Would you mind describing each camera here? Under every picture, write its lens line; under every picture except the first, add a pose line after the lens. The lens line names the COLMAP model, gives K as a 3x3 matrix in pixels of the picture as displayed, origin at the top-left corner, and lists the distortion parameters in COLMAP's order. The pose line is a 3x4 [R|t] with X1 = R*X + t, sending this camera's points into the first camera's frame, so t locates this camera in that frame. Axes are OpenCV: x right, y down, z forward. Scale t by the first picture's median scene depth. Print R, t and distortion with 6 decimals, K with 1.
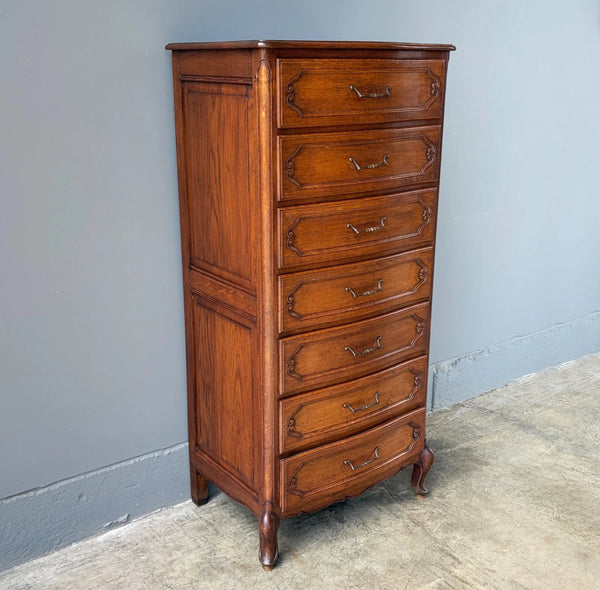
lens RADIAL K [[786.5, 0, 300.0], [0, 786.5, 295.0], [0, 0, 1]] dist [0.054680, -0.074136]
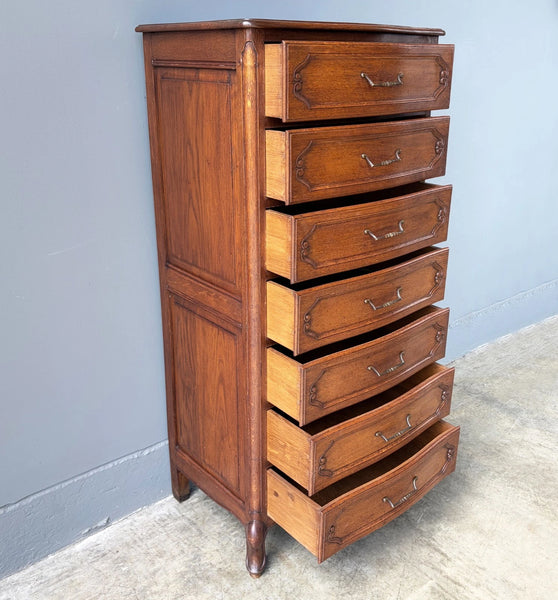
lens RADIAL K [[646.6, 0, 296.0], [0, 646.6, 273.3], [0, 0, 1]] dist [-0.002464, 0.050990]
pose [[0.997449, -0.016809, 0.069377, -0.040196], [0.014141, 0.999148, 0.038770, -0.055247], [-0.069970, -0.037690, 0.996837, 0.221224]]
